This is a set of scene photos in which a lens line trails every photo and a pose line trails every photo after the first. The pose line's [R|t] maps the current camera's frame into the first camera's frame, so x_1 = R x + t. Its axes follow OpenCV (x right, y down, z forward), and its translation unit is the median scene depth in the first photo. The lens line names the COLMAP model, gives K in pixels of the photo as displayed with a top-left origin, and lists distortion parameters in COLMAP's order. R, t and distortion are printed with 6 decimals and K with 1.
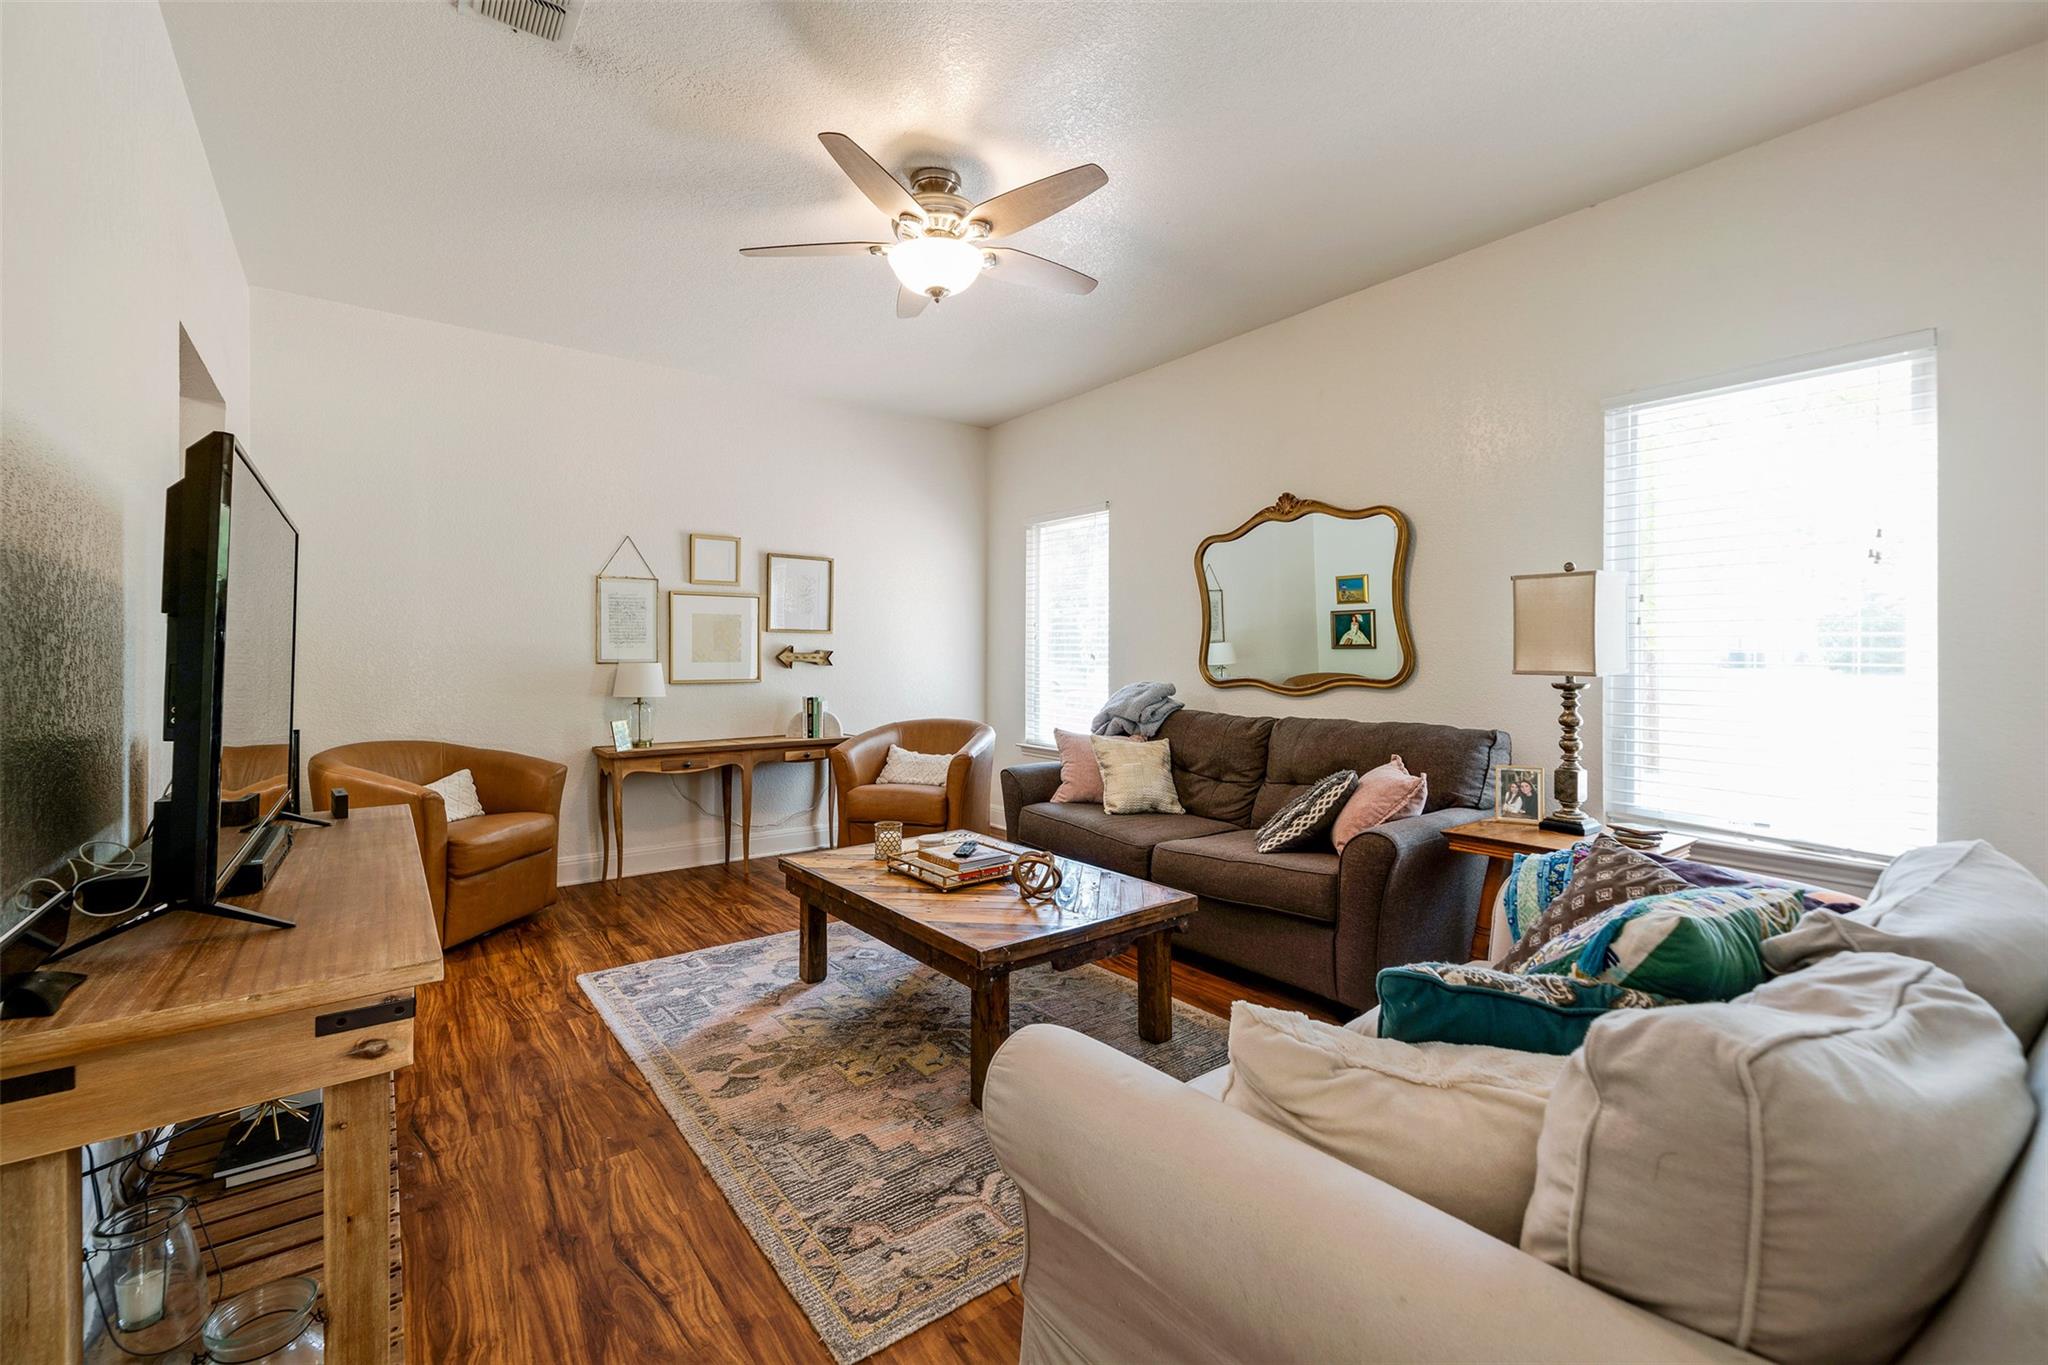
lens RADIAL K [[879.0, 0, 1012.4], [0, 879.0, 650.9], [0, 0, 1]] dist [0.017570, -0.000051]
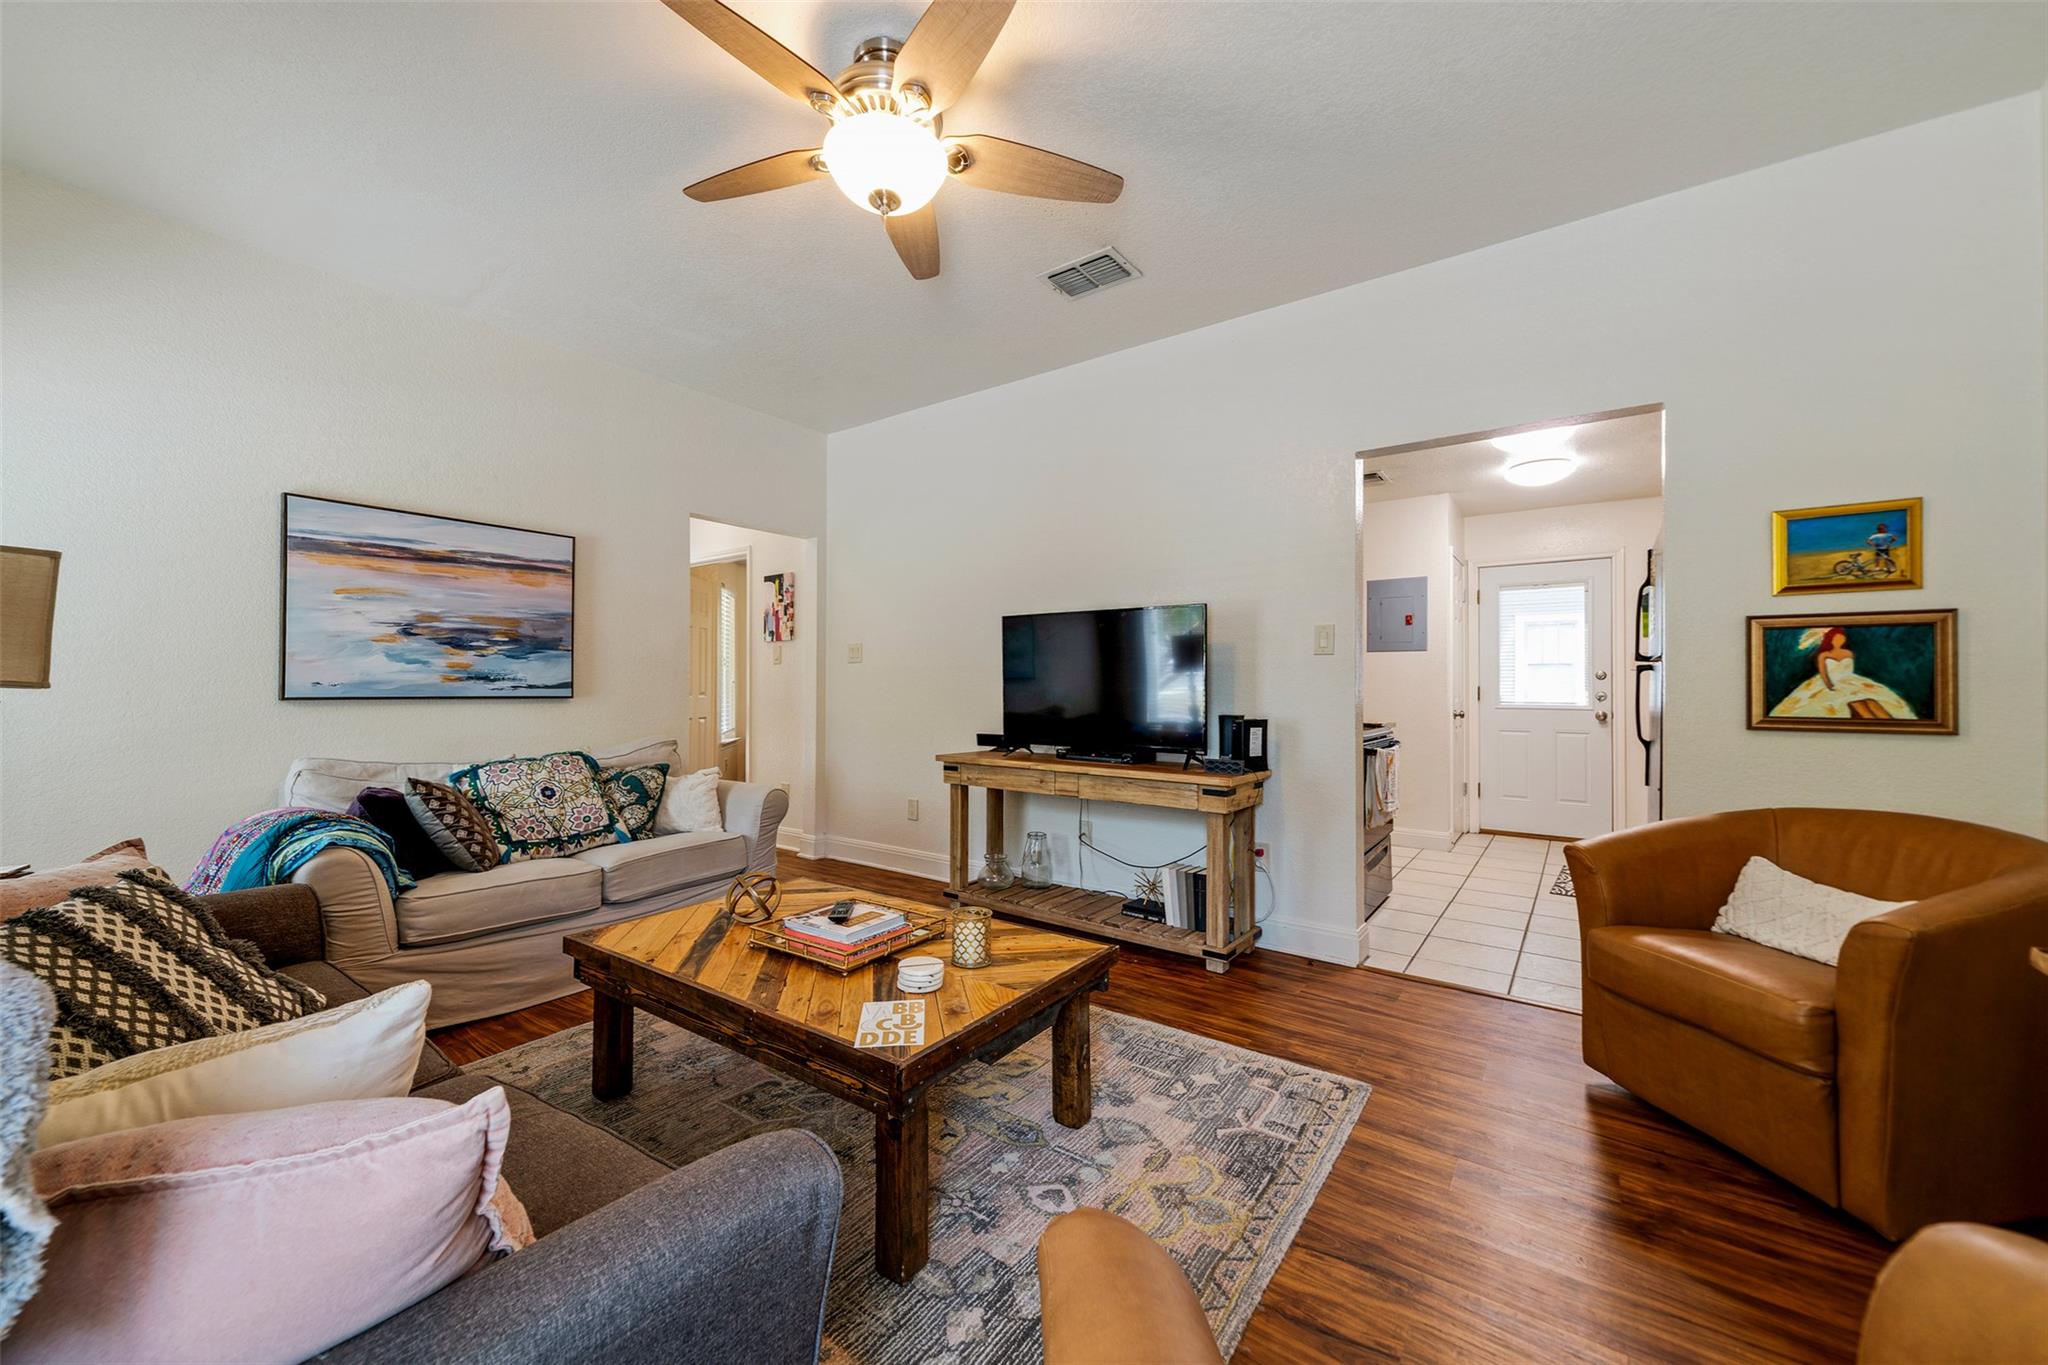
lens RADIAL K [[777.3, 0, 1024.0], [0, 777.3, 682.5], [0, 0, 1]] dist [0.000032, -0.000139]
pose [[-0.951389, -0.003844, -0.307969, 0.006396], [-0.001470, 0.999967, -0.007941, 0.026419], [0.307989, -0.007103, -0.951363, 1.805704]]
